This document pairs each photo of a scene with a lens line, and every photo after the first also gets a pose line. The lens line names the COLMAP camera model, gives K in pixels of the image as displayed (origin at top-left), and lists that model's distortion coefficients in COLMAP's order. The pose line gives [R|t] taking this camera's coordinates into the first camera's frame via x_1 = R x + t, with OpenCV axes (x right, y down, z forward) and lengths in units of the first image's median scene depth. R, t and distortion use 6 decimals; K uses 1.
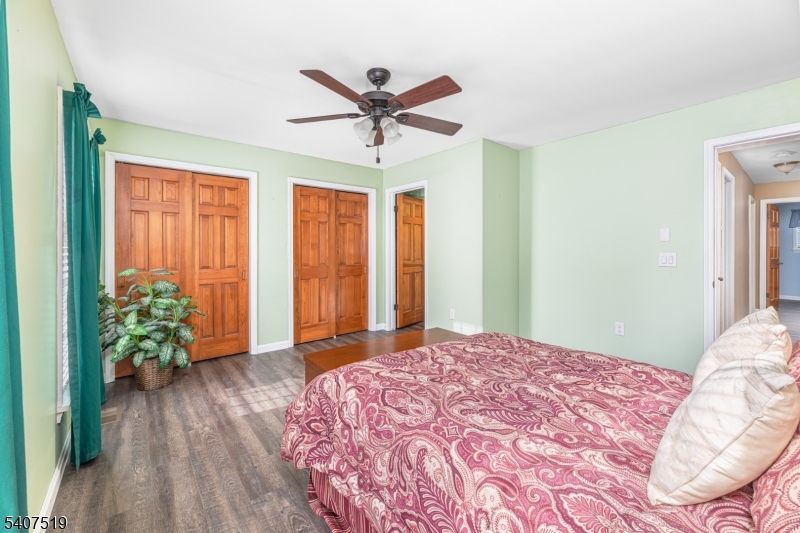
lens RADIAL K [[323.4, 0, 409.6], [0, 323.4, 264.0], [0, 0, 1]] dist [-0.000432, -0.000228]
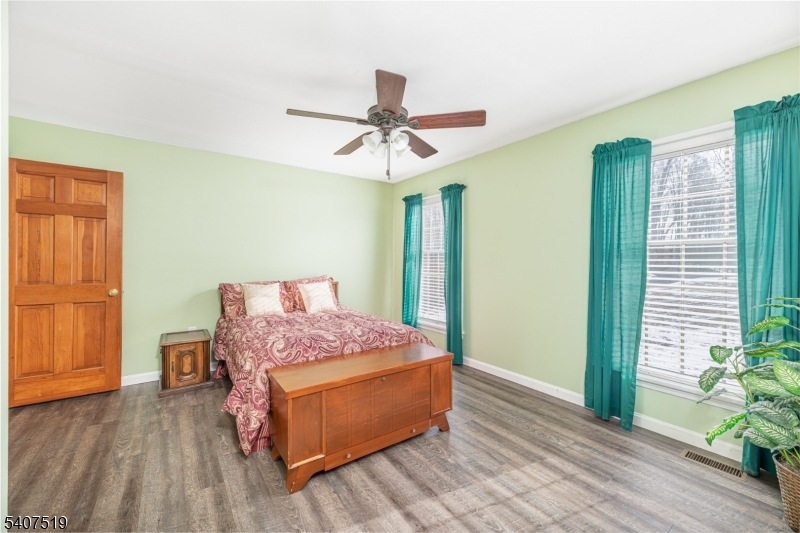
lens RADIAL K [[323.4, 0, 409.6], [0, 323.4, 264.0], [0, 0, 1]] dist [-0.000432, -0.000228]
pose [[-0.997417, -0.004934, 0.071664, -0.237468], [-0.001676, 0.998965, 0.045456, -0.082996], [-0.071814, 0.045218, -0.996393, 2.012926]]
